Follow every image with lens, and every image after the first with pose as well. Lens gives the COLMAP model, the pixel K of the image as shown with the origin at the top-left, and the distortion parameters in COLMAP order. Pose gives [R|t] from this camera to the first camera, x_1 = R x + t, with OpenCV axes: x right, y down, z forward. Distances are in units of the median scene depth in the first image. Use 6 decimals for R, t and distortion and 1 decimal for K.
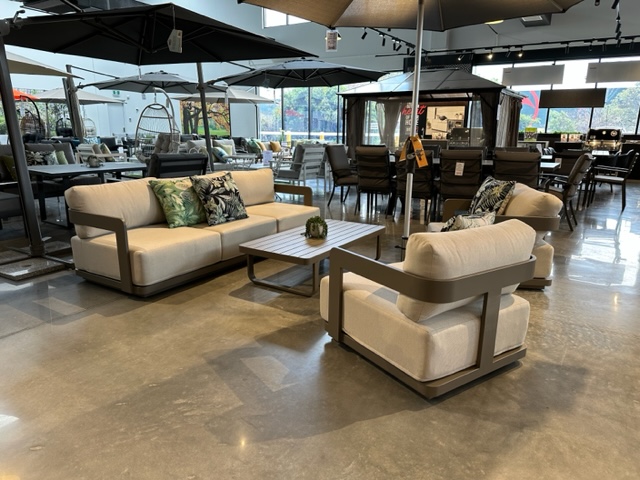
lens RADIAL K [[452.0, 0, 324.4], [0, 452.0, 241.2], [0, 0, 1]] dist [0.067948, -0.068579]
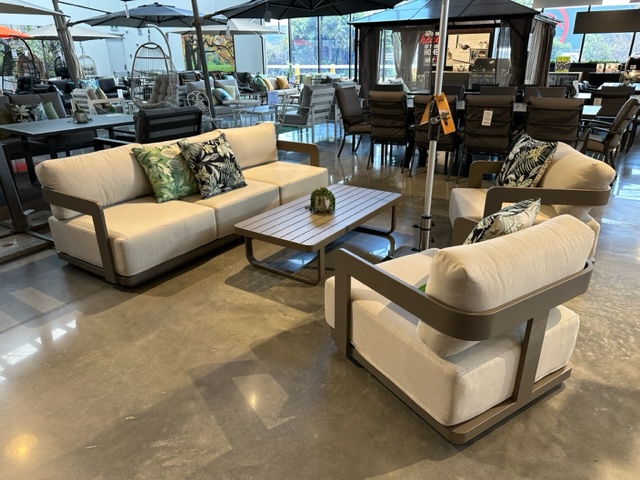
lens RADIAL K [[455.2, 0, 320.0], [0, 455.2, 240.0], [0, 0, 1]] dist [0.016903, -0.003160]
pose [[0.999193, -0.008183, -0.039336, 0.010848], [0.013606, 0.990109, 0.139636, -0.074627], [0.037804, -0.140058, 0.989421, 0.117137]]
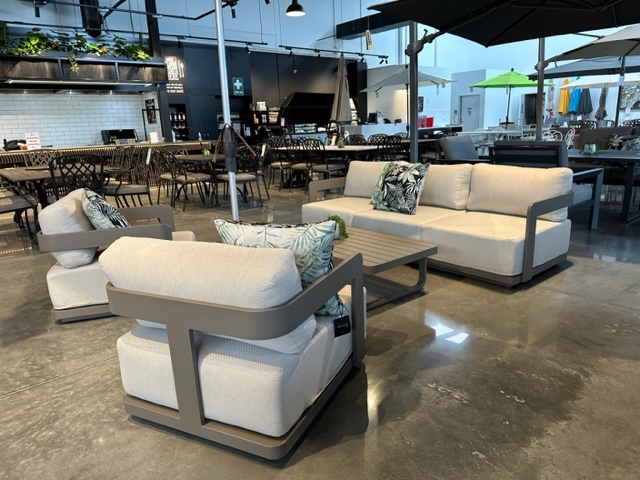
lens RADIAL K [[452.0, 0, 324.4], [0, 452.0, 241.2], [0, 0, 1]] dist [0.067948, -0.068579]
pose [[-0.308218, 0.234799, -0.921885, 0.783179], [-0.190348, 0.934245, 0.301587, -0.260852], [0.932078, 0.268433, -0.243257, 1.168069]]
